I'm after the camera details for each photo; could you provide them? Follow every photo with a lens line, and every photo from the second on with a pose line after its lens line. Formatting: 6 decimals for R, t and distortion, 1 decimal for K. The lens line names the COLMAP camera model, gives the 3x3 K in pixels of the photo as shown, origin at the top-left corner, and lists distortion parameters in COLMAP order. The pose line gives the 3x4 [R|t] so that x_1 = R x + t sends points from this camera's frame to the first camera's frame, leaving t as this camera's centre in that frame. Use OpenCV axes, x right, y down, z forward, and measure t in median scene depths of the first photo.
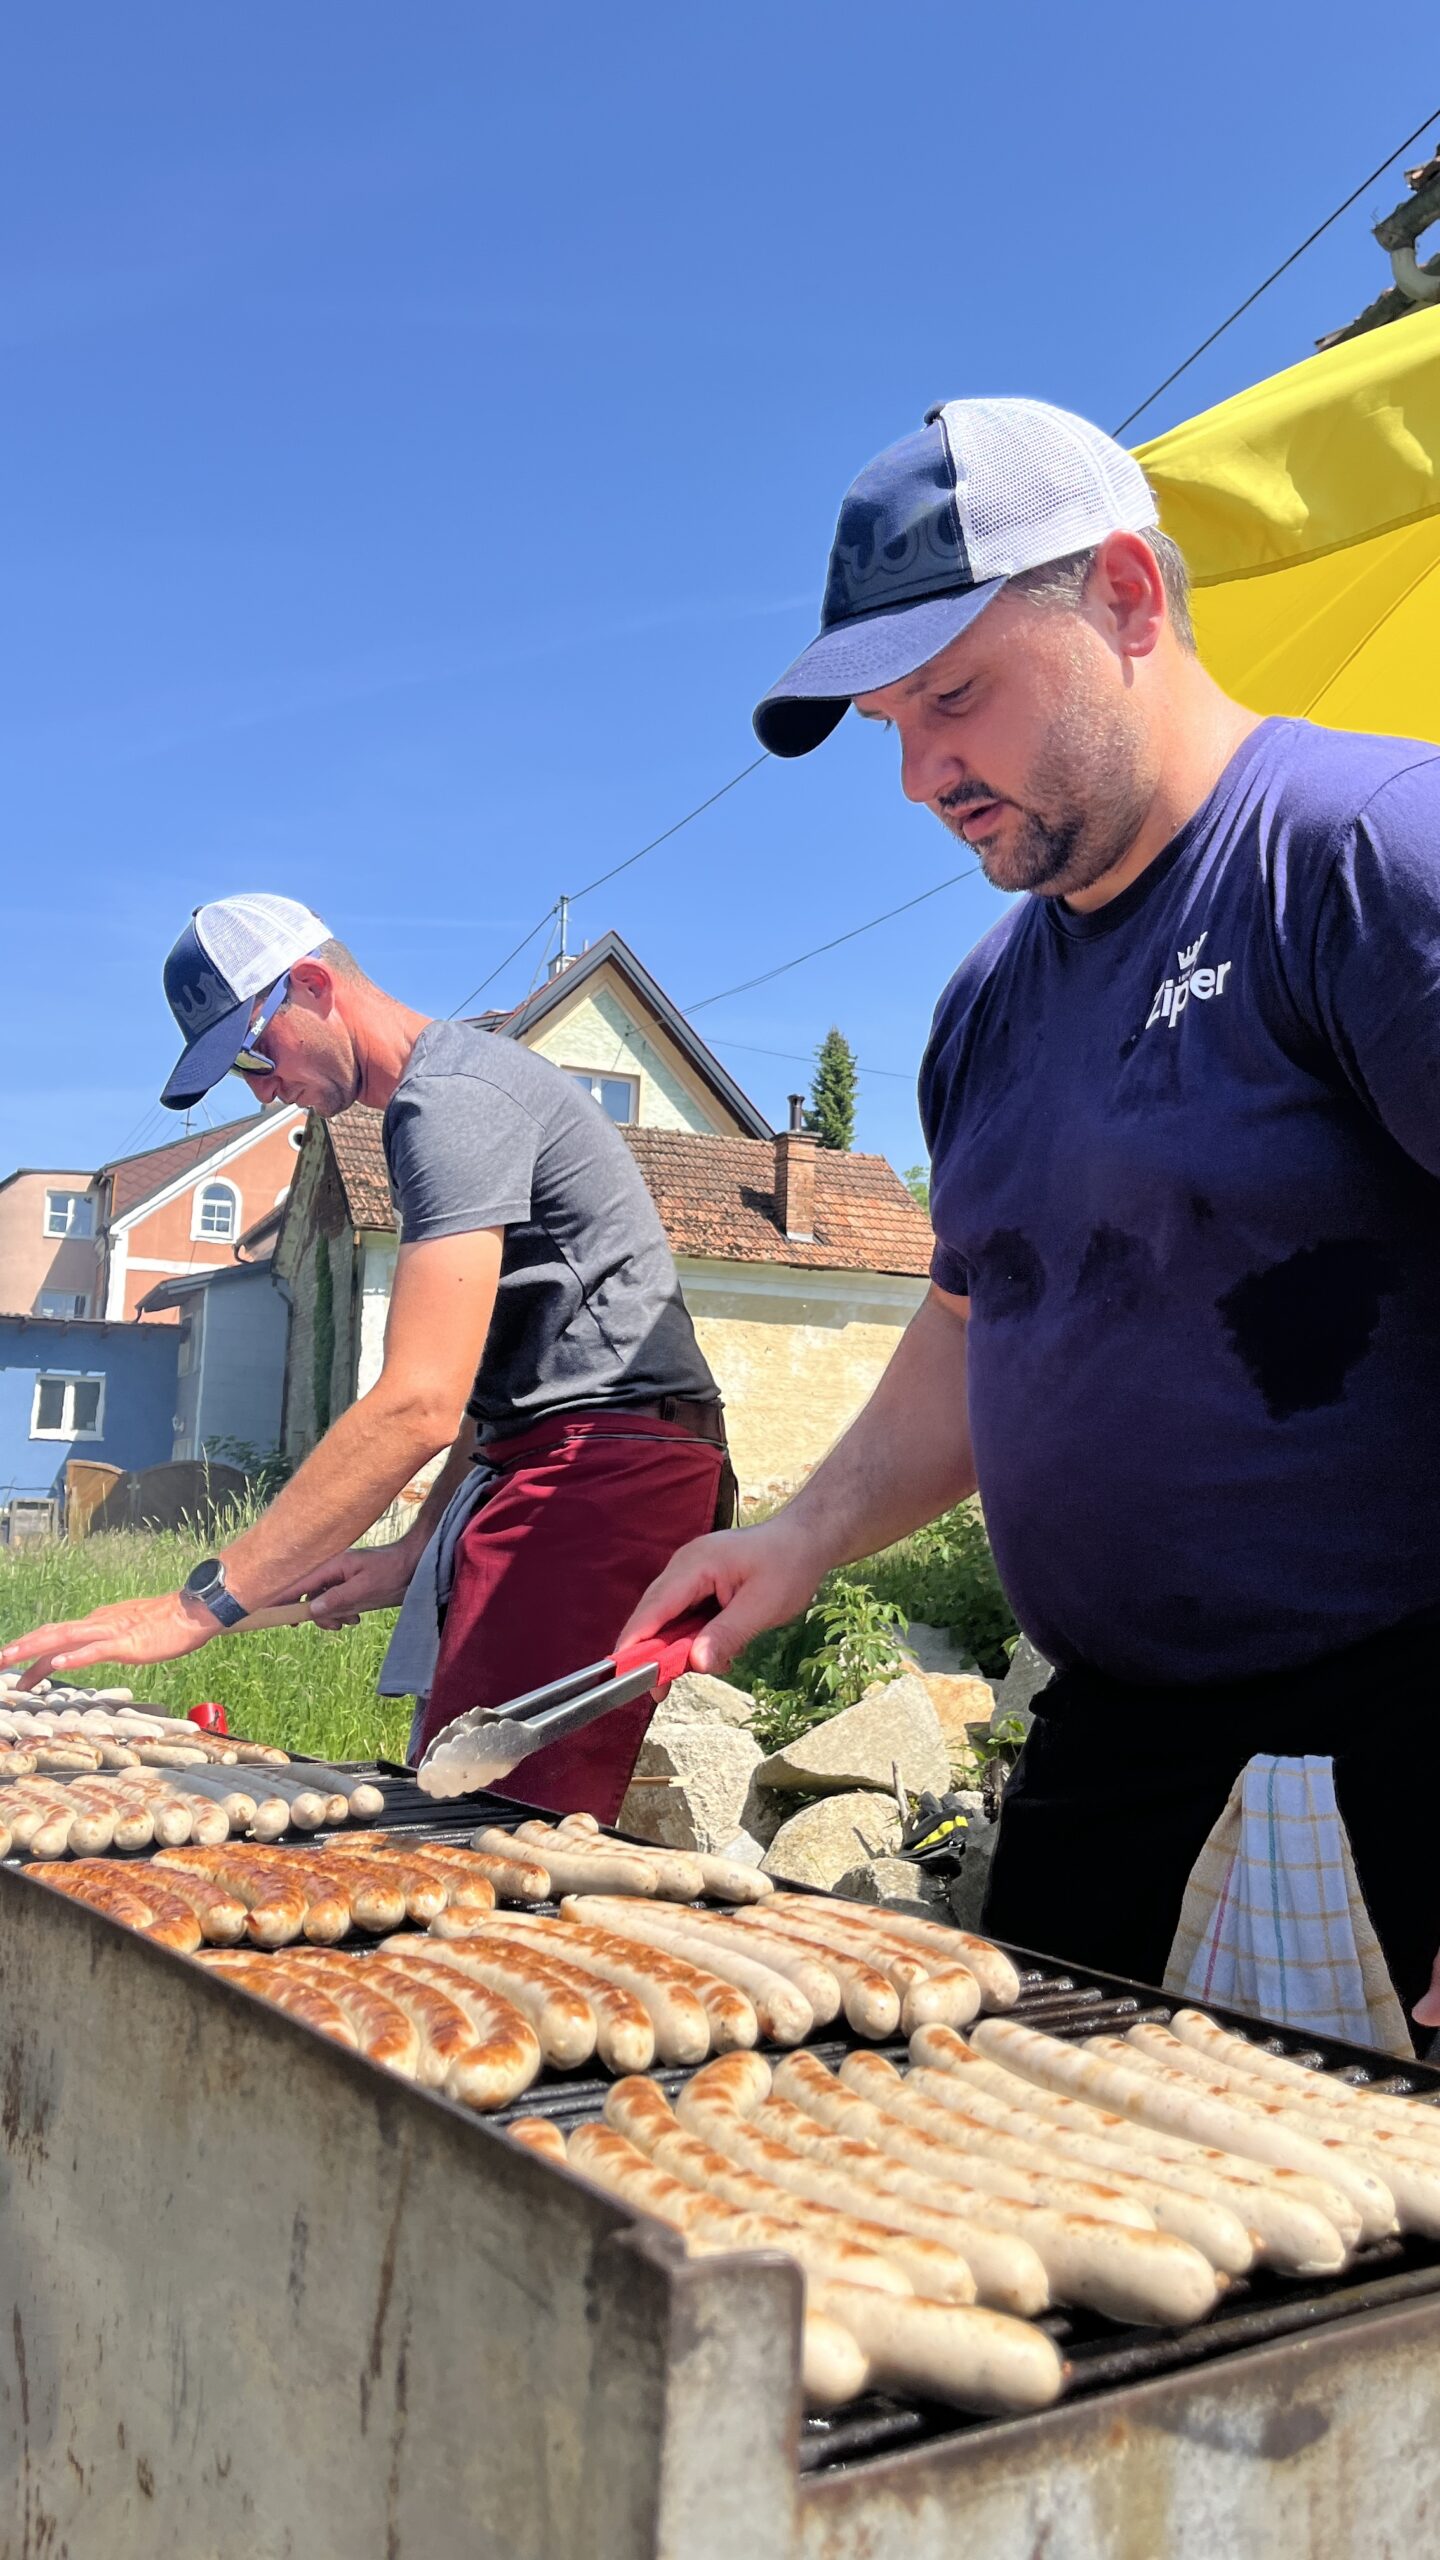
lens RADIAL K [[1867.0, 0, 720.0], [0, 1867.0, 1280.0], [0, 0, 1]] dist [0.072108, -0.109225]
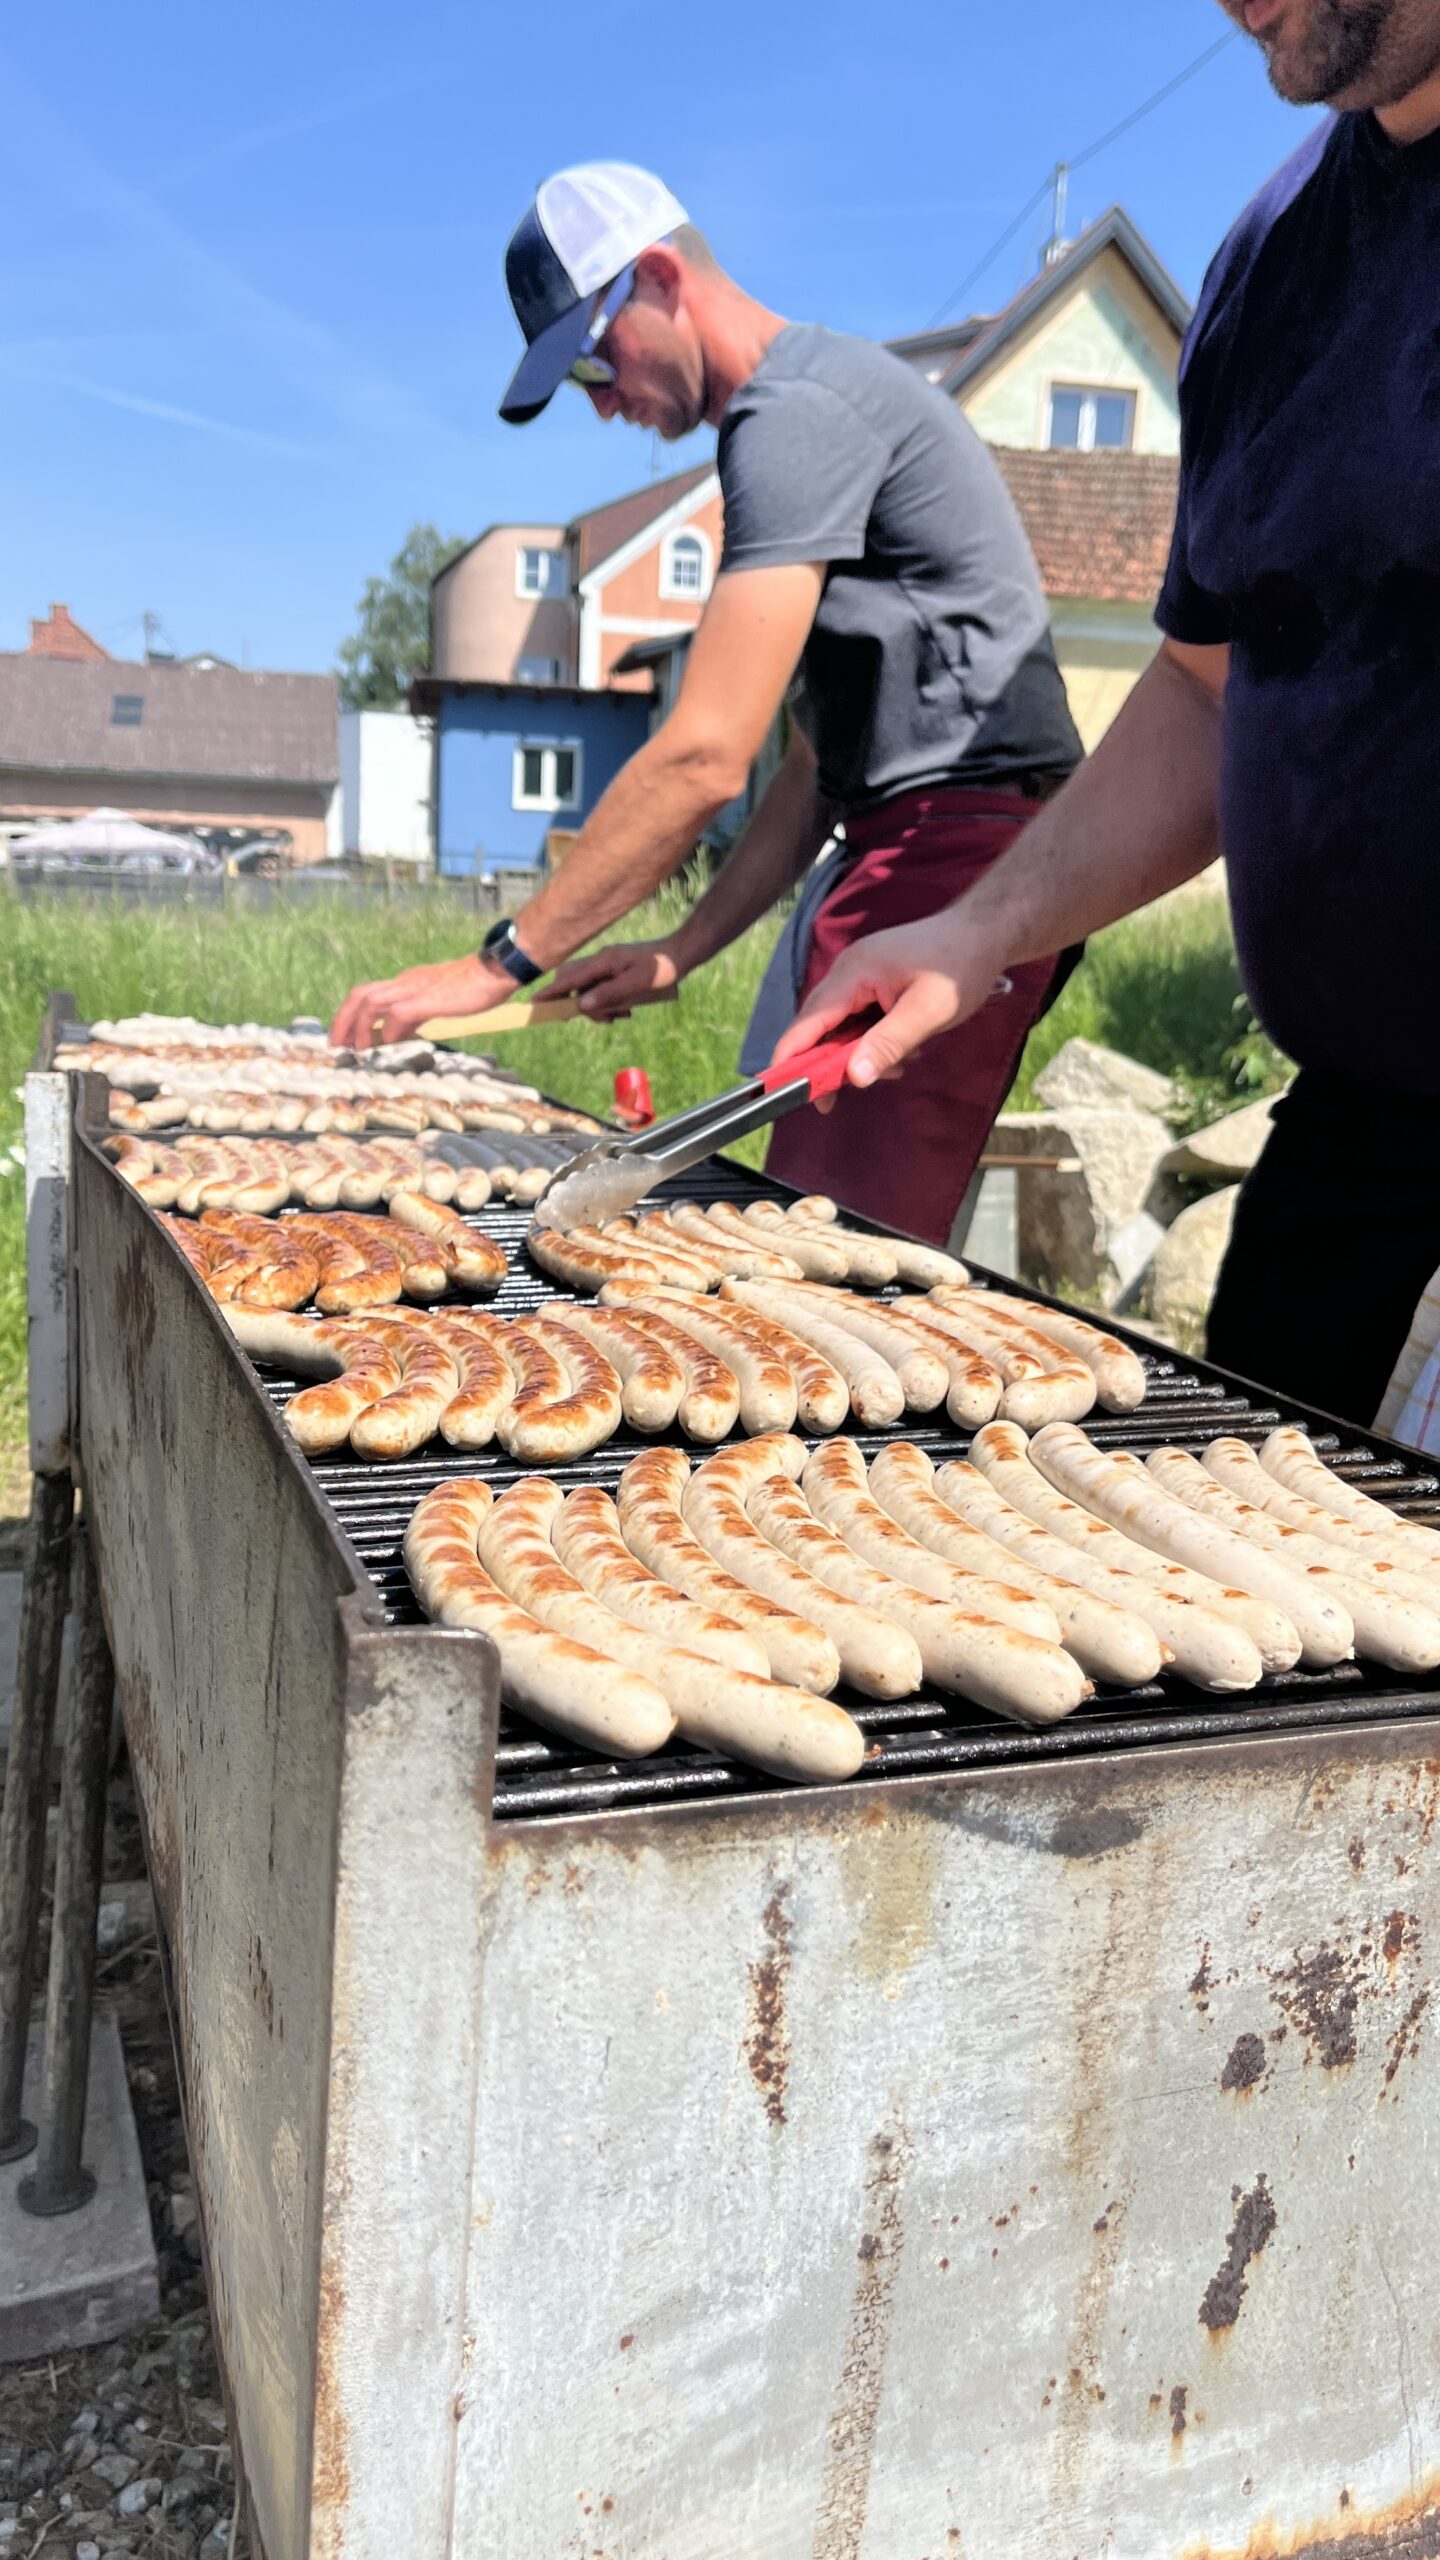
lens RADIAL K [[1882.2, 0, 752.1], [0, 1882.2, 1284.0], [0, 0, 1]] dist [0.026458, -0.002810]
pose [[0.972829, 0.061968, -0.223077, 0.121593], [0.013642, 0.946498, 0.322421, 0.001238], [0.231121, -0.316704, 0.919936, 0.043815]]
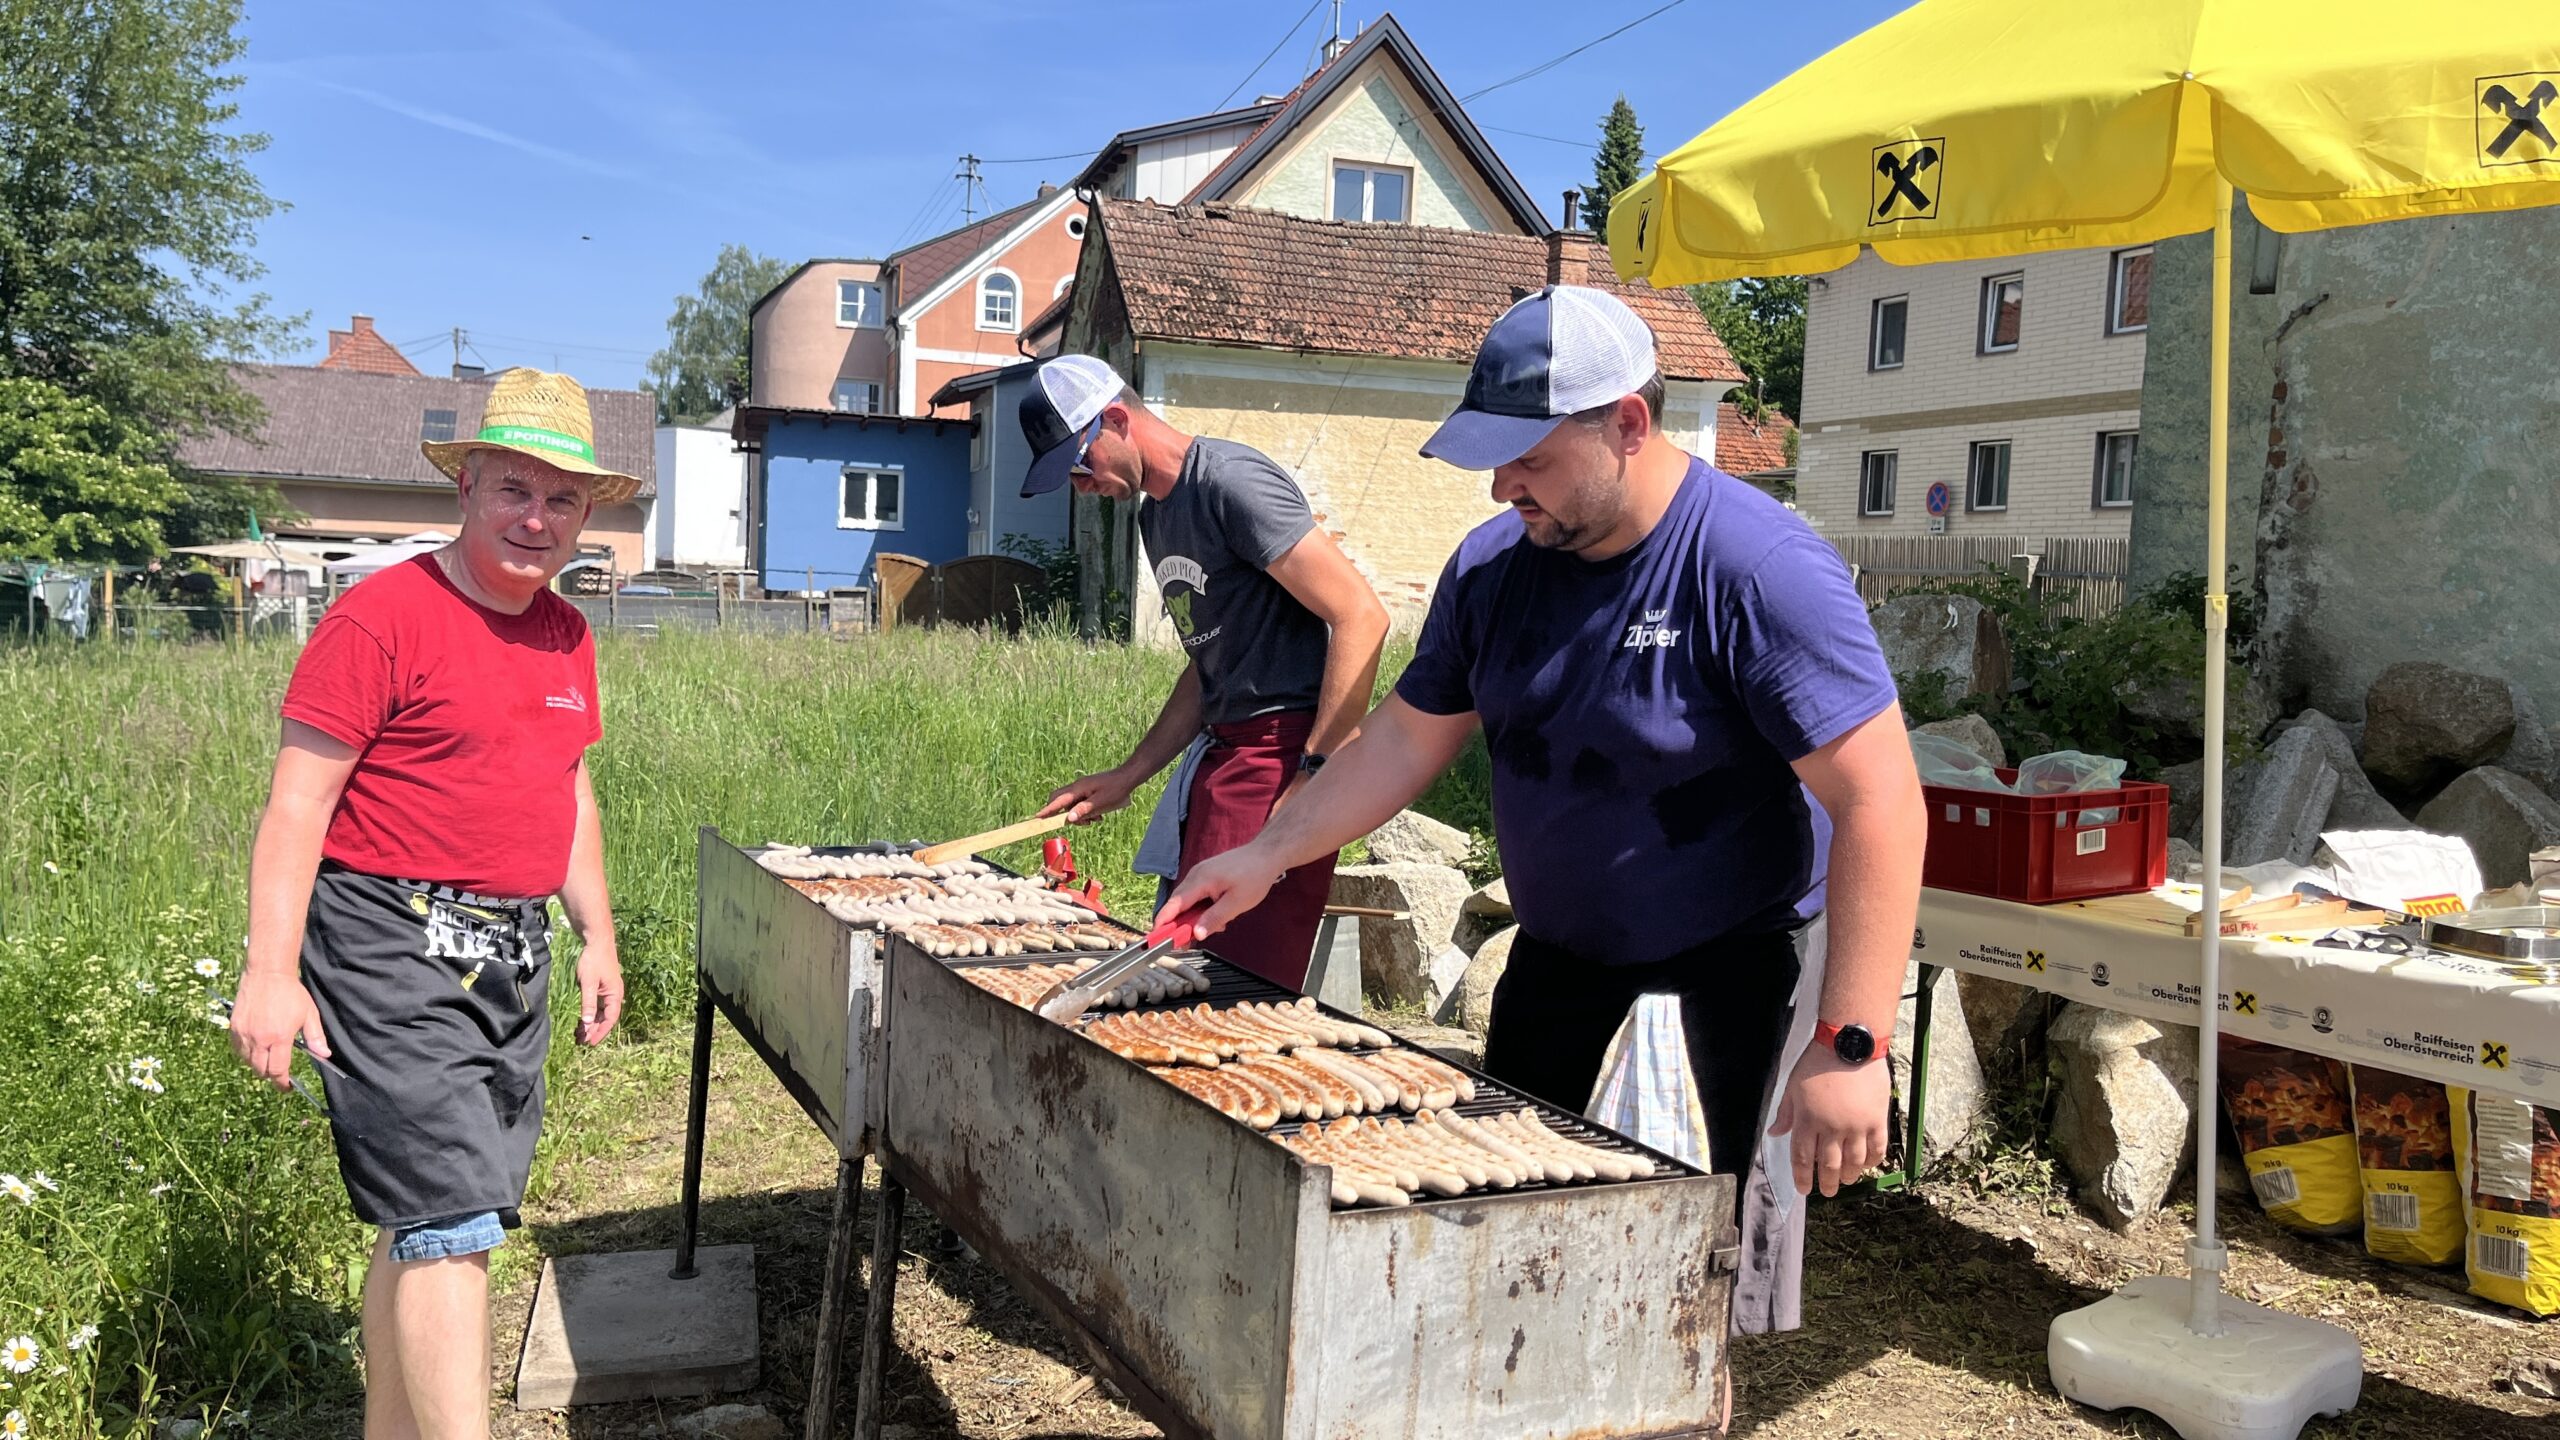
lens RADIAL K [[1867.0, 0, 1272.9], [0, 1867.0, 760.2], [0, 0, 1]] dist [0.072108, -0.109225]
pose [[0.993083, 0.022466, -0.115244, 0.117383], [0.002824, 0.976669, 0.214732, -0.403367], [0.117379, -0.213572, 0.969850, -0.916931]]
